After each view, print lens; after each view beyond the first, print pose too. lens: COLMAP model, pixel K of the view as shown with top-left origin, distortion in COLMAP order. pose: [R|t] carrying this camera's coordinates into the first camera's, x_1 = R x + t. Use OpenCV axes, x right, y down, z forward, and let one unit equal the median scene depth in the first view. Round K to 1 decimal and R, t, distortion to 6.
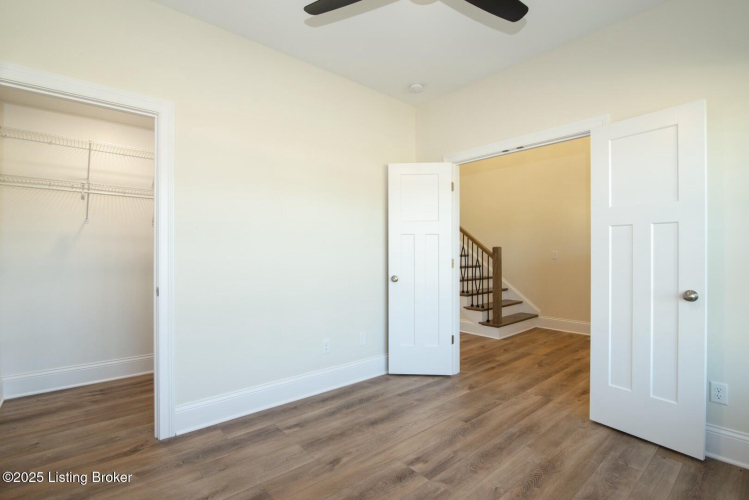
lens RADIAL K [[345.9, 0, 372.8], [0, 345.9, 253.1], [0, 0, 1]] dist [-0.013831, 0.000121]
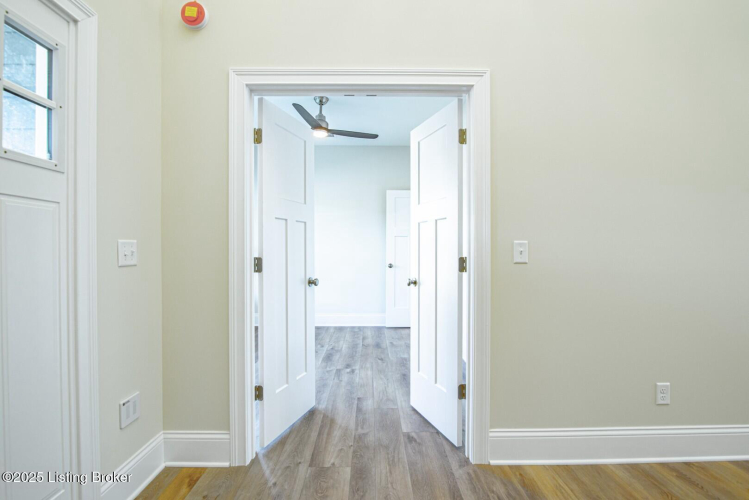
lens RADIAL K [[345.9, 0, 372.8], [0, 345.9, 253.1], [0, 0, 1]] dist [-0.013831, 0.000121]
pose [[-0.649378, 0.002397, -0.760462, 0.998849], [0.003532, 0.999994, 0.000136, 0.013436], [0.760458, -0.002598, -0.649382, 1.608155]]
